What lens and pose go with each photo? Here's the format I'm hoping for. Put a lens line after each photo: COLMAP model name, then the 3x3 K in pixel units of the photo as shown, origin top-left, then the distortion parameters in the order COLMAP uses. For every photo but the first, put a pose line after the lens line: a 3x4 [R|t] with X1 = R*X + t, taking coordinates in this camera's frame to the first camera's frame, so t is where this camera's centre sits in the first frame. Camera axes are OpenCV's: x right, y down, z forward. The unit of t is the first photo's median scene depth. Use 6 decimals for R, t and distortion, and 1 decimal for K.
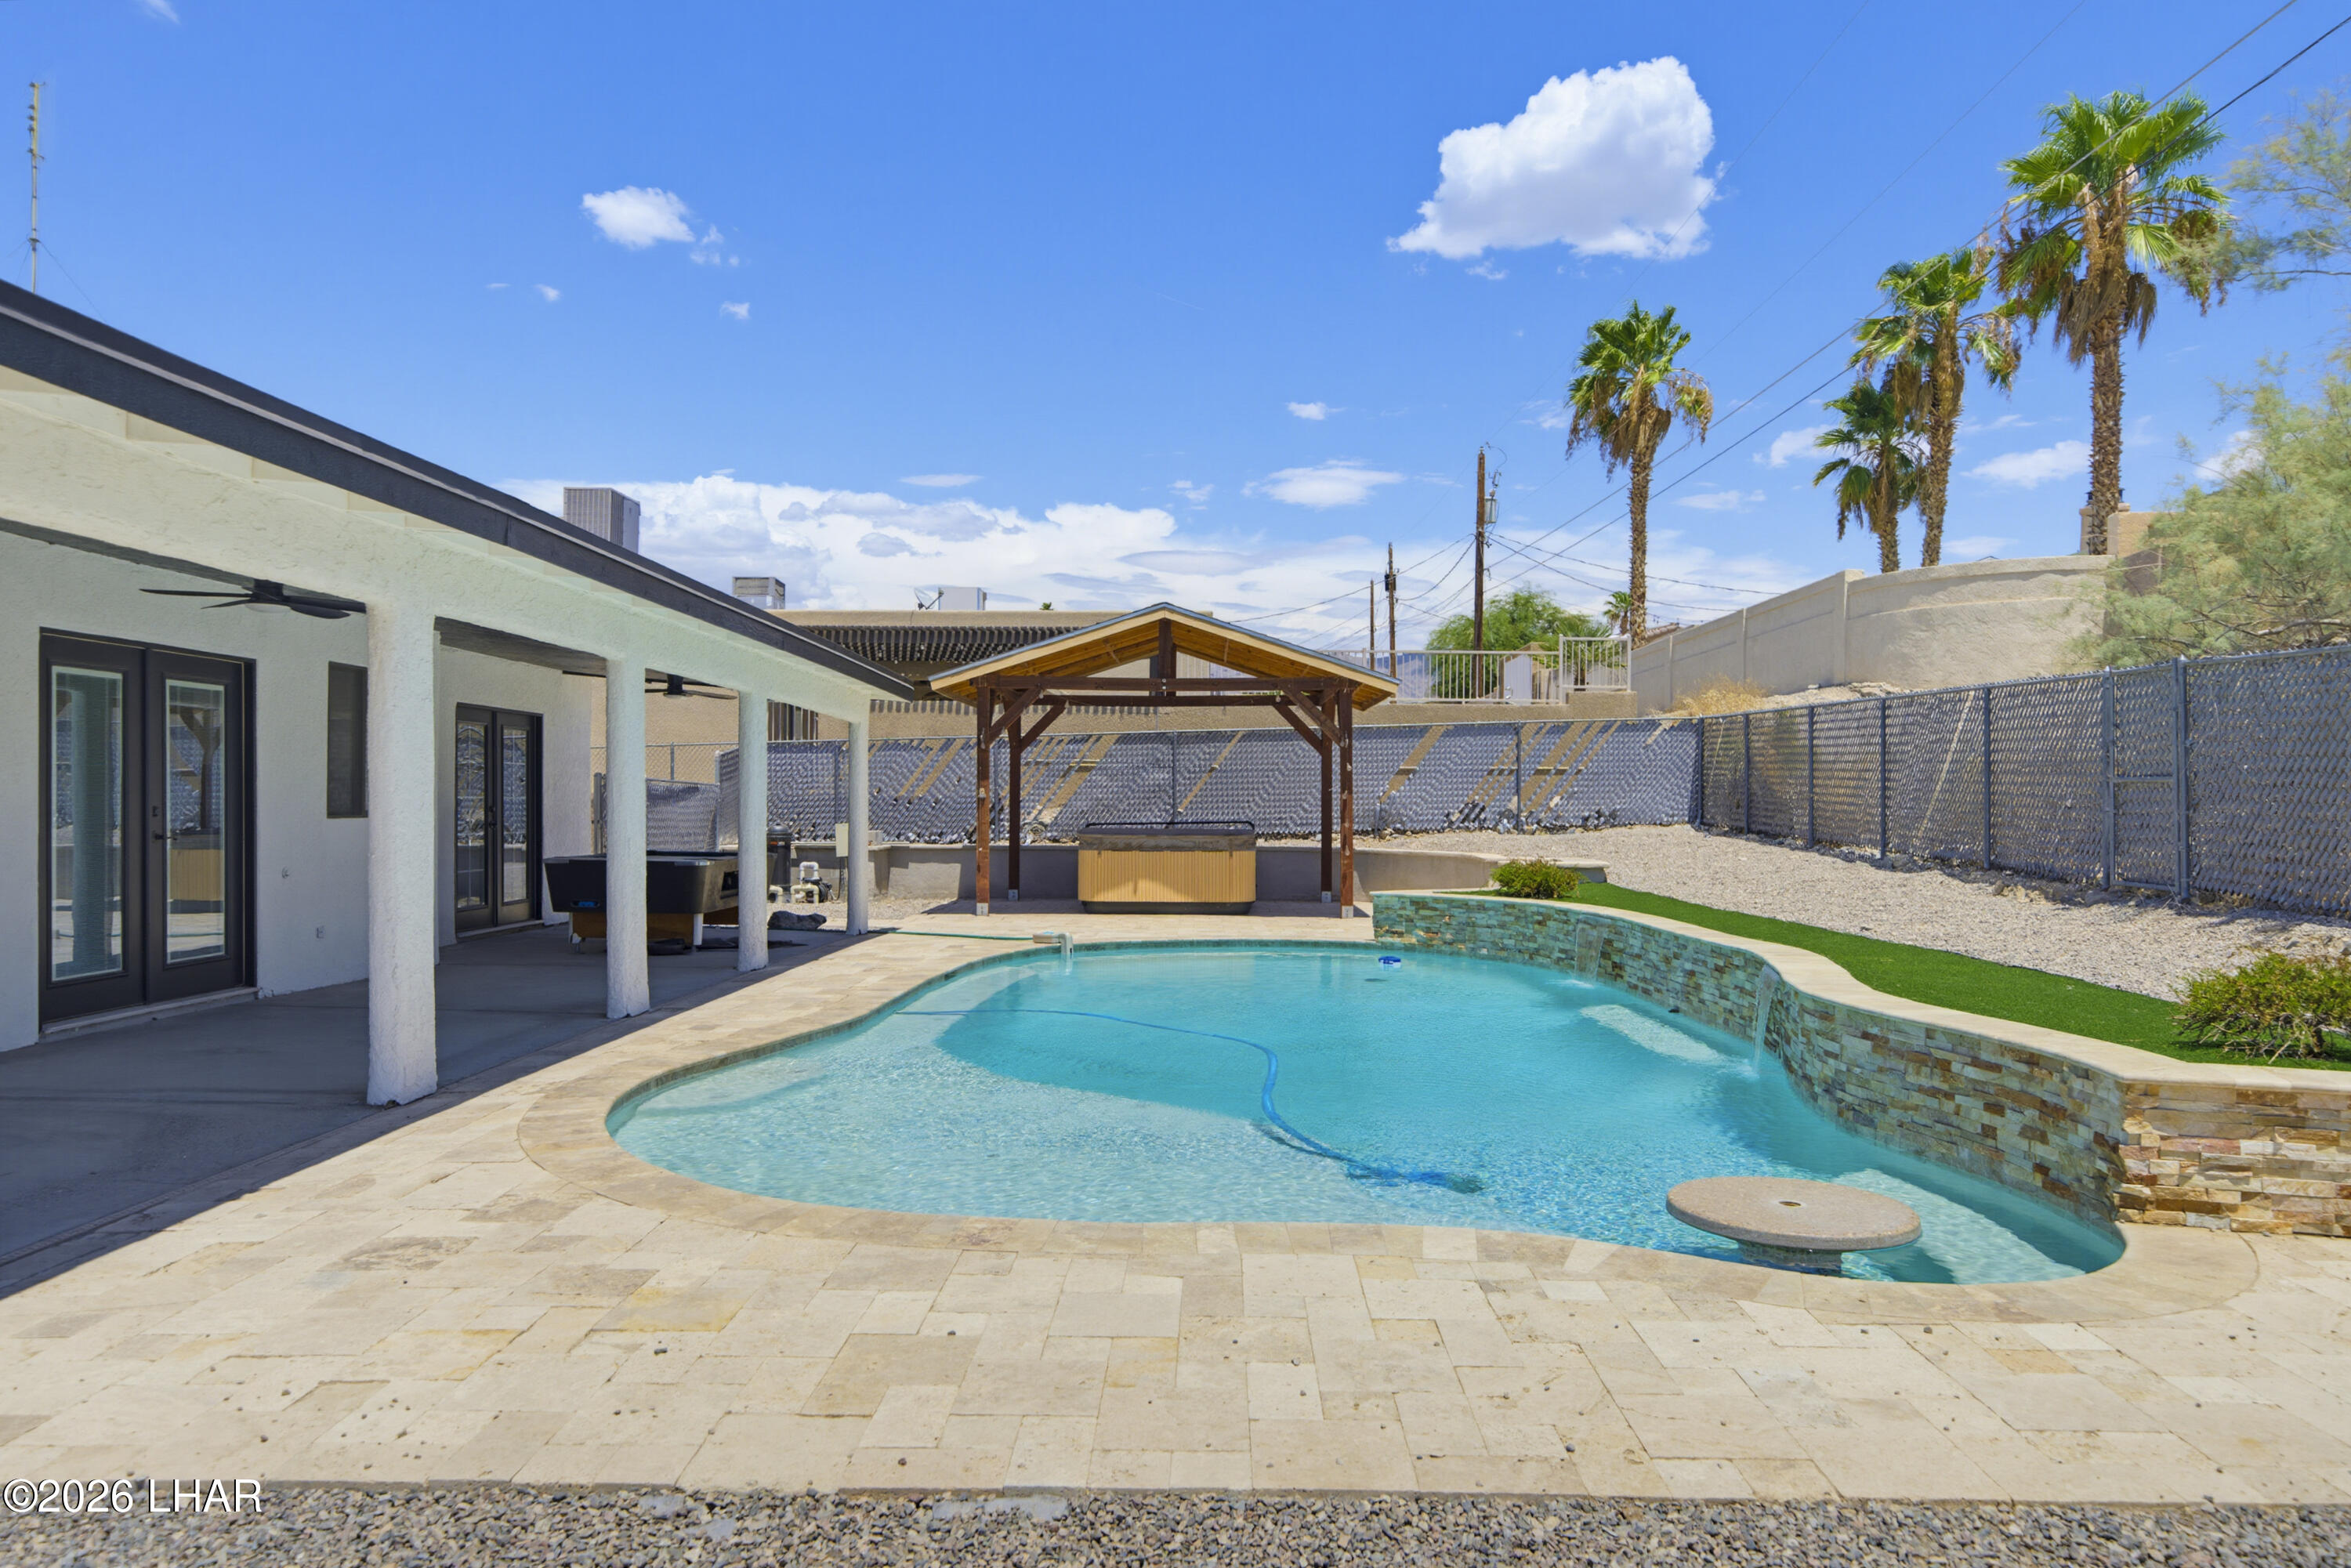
lens RADIAL K [[1544.2, 0, 1180.8], [0, 1544.2, 790.1], [0, 0, 1]] dist [0.003123, -0.000554]
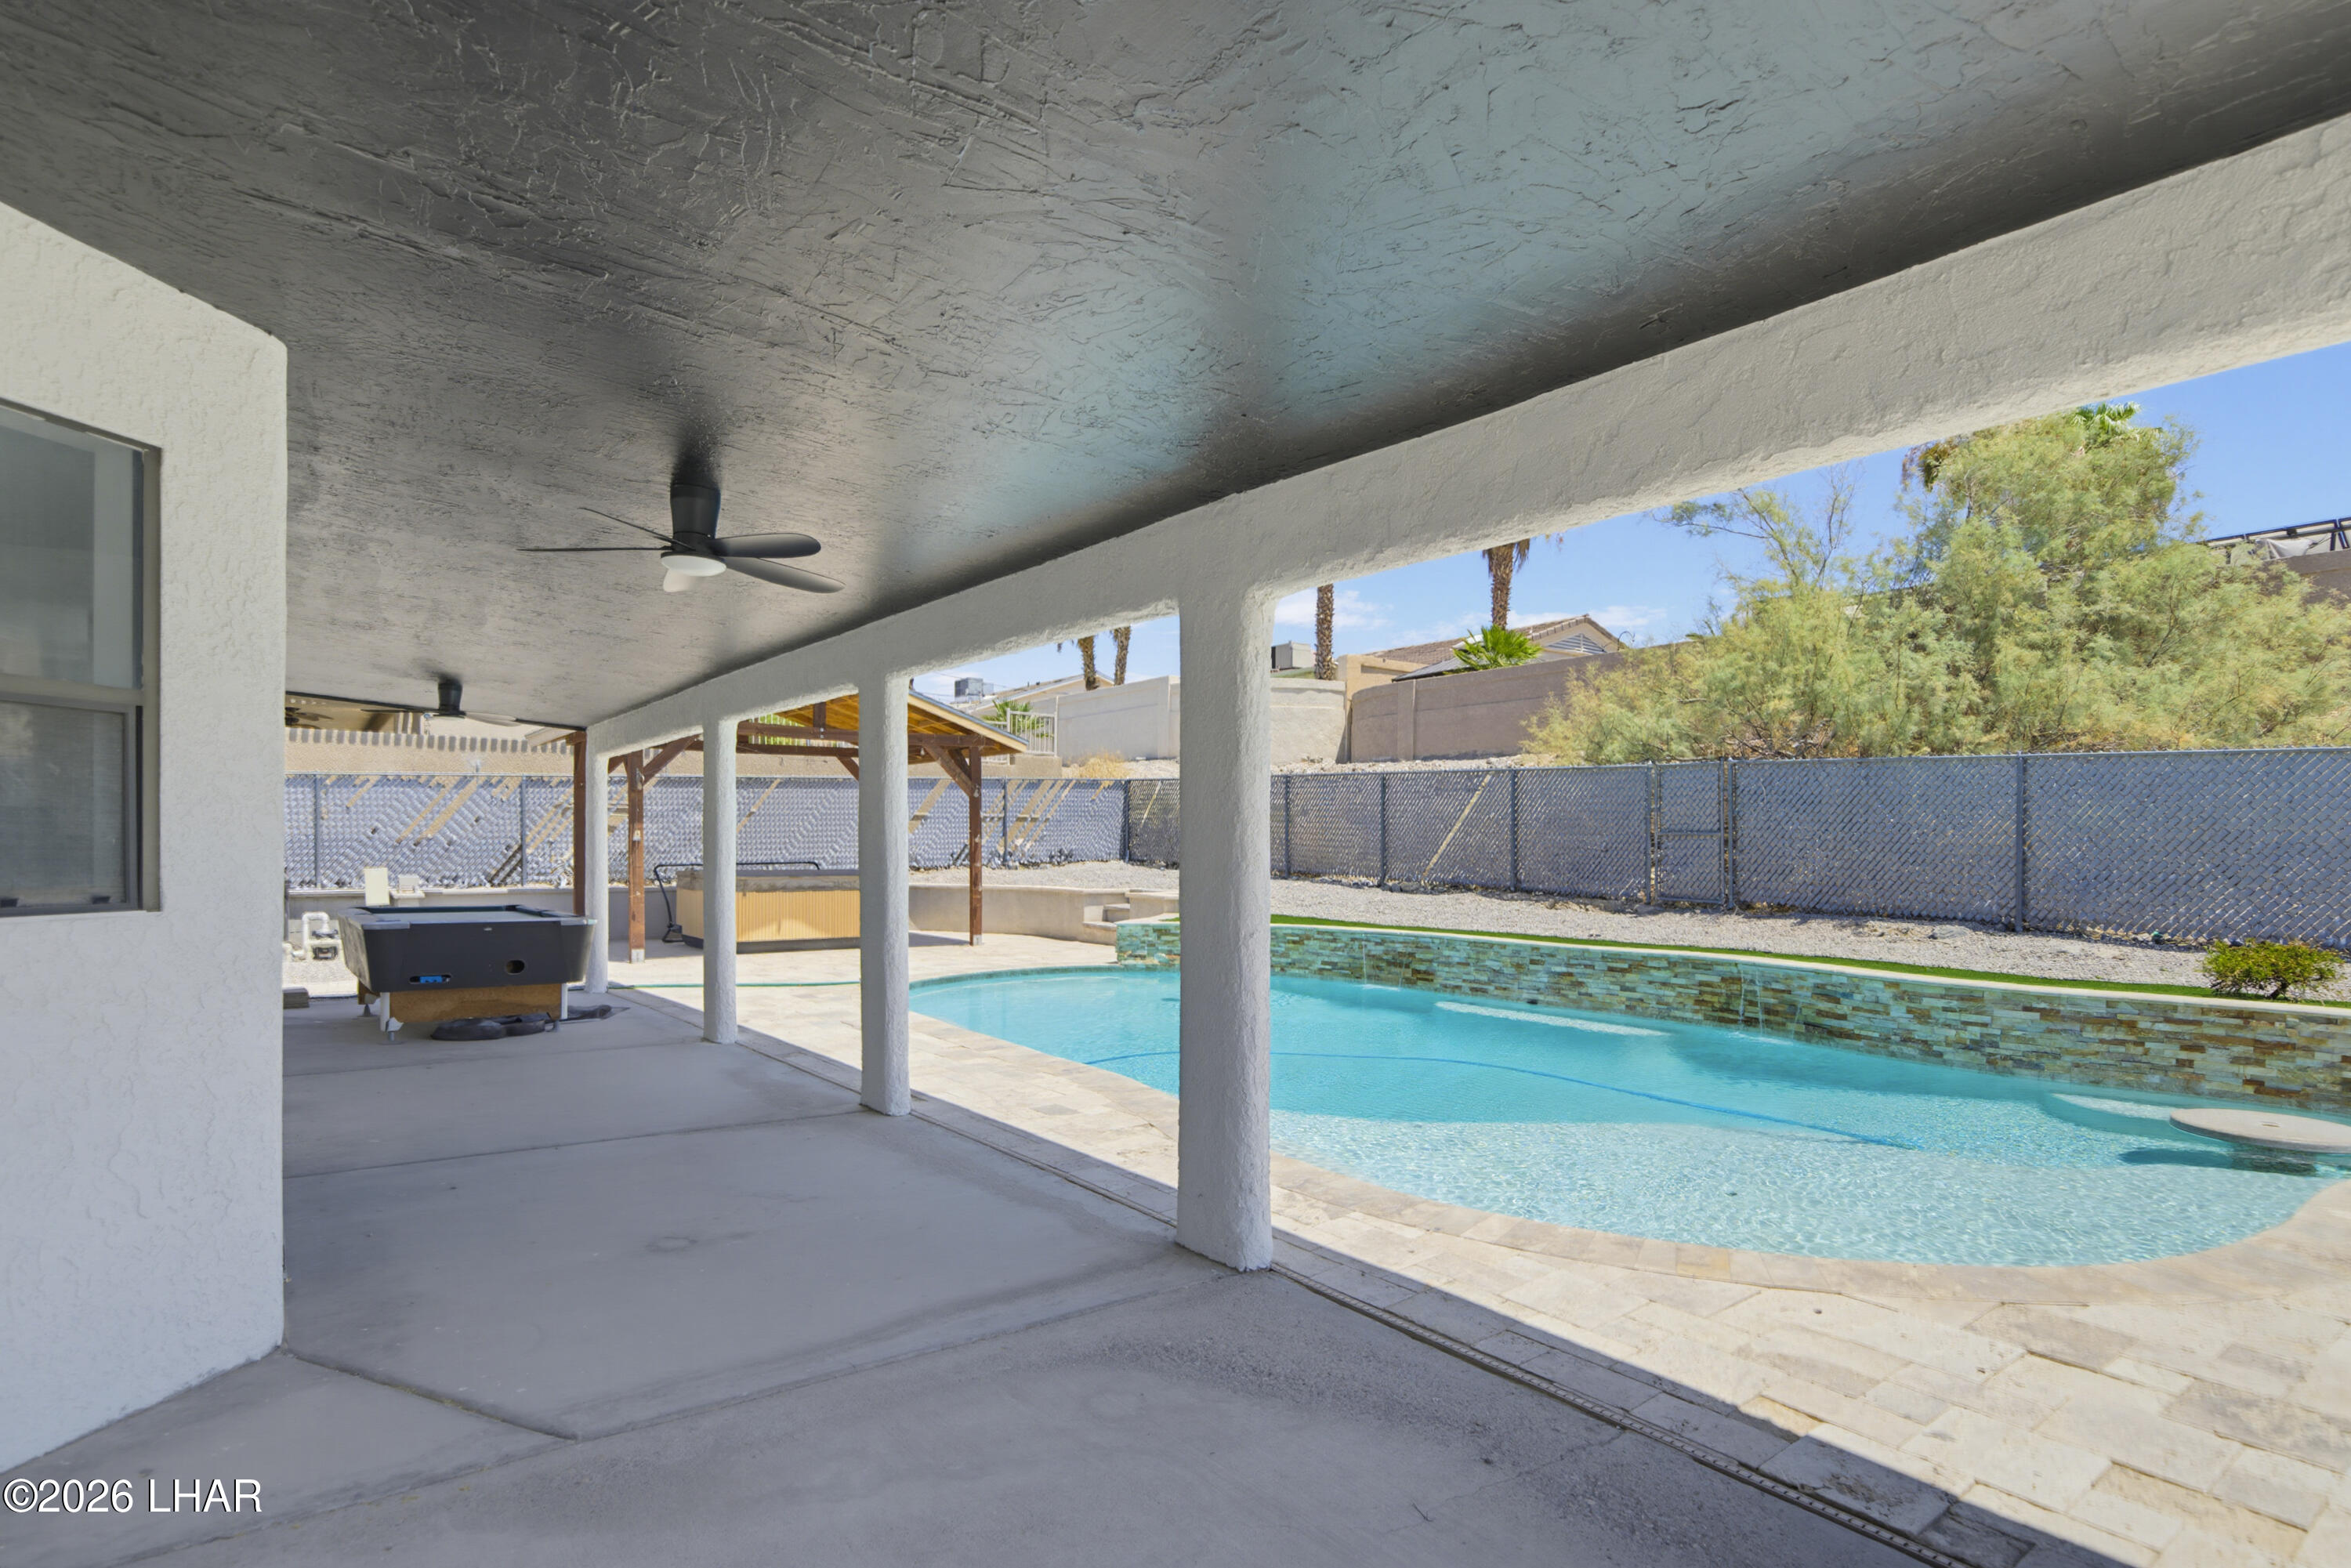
lens RADIAL K [[1204.4, 0, 1165.6], [0, 1204.4, 854.2], [0, 0, 1]] dist [0.000934, -0.000087]
pose [[0.796408, -0.005180, 0.604738, -0.312842], [-0.006952, 0.999819, 0.017720, -0.001963], [-0.604720, -0.018316, 0.796228, 0.195695]]
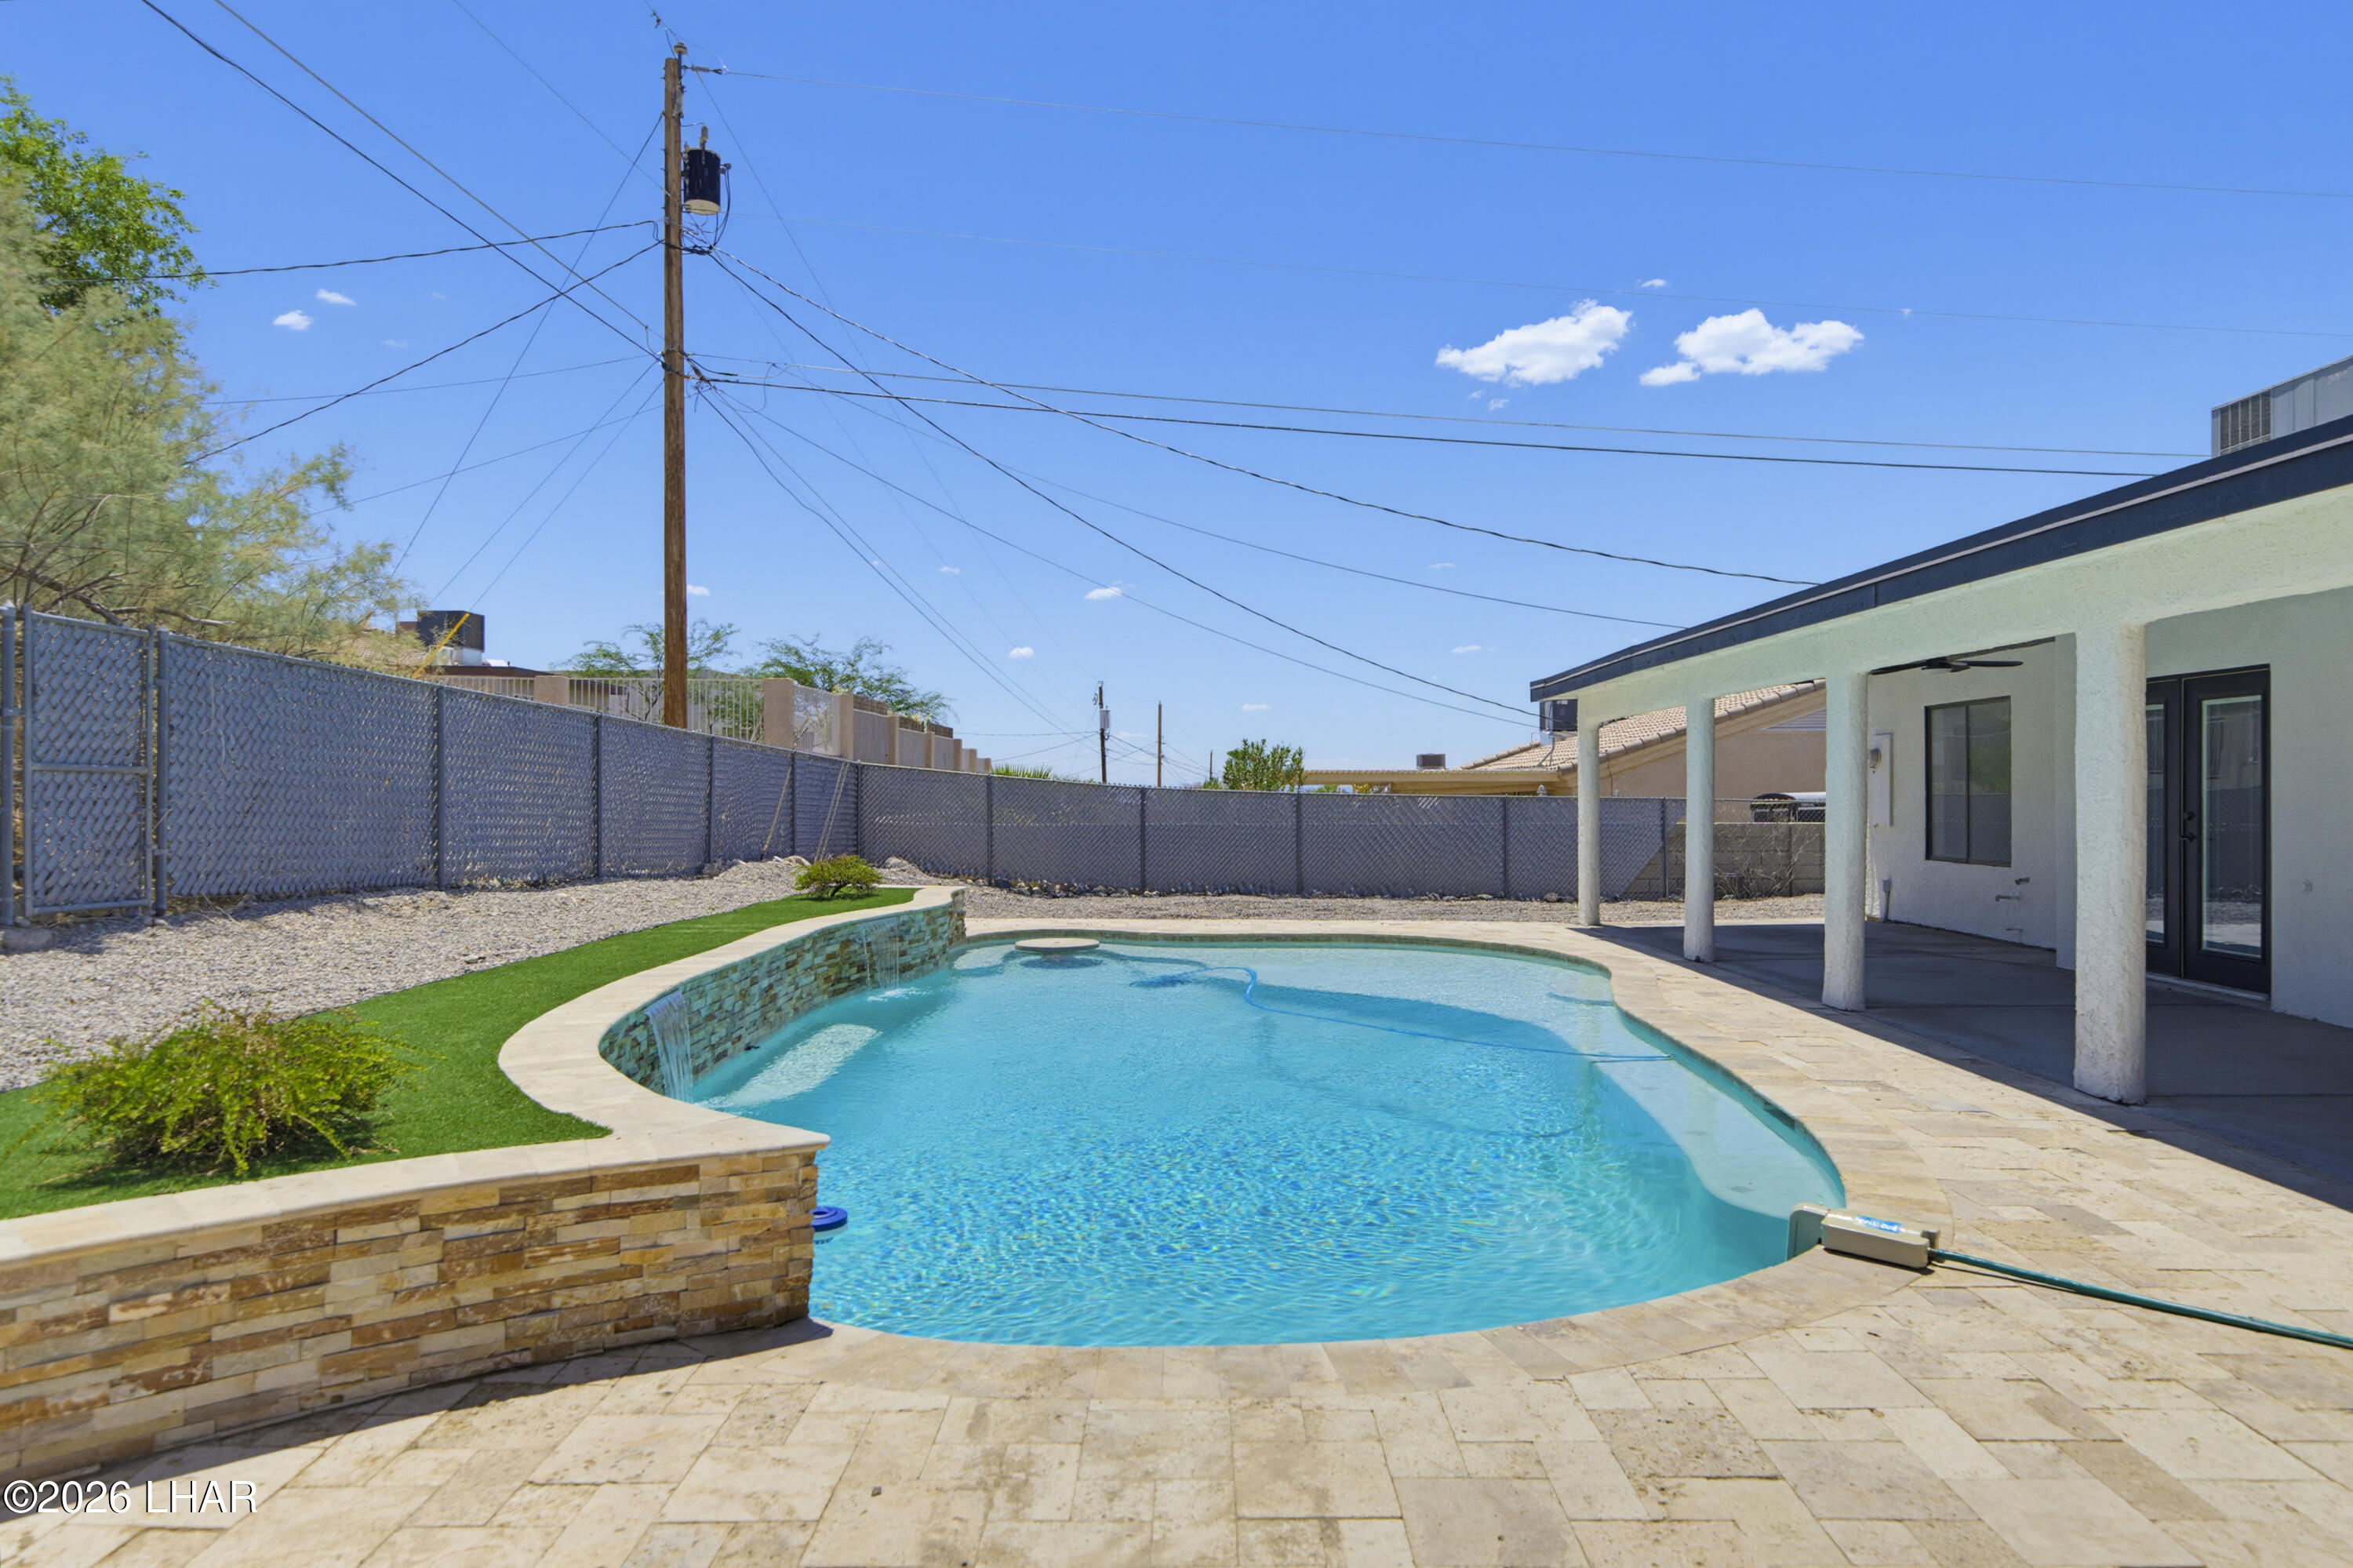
lens RADIAL K [[1494.6, 0, 1182.9], [0, 1494.6, 786.0], [0, 0, 1]] dist [0.002420, 0.000735]
pose [[-0.999843, -0.005583, -0.016787, 0.052288], [-0.005381, 0.999913, -0.012013, 0.003765], [0.016853, -0.011921, -0.999787, 1.000241]]
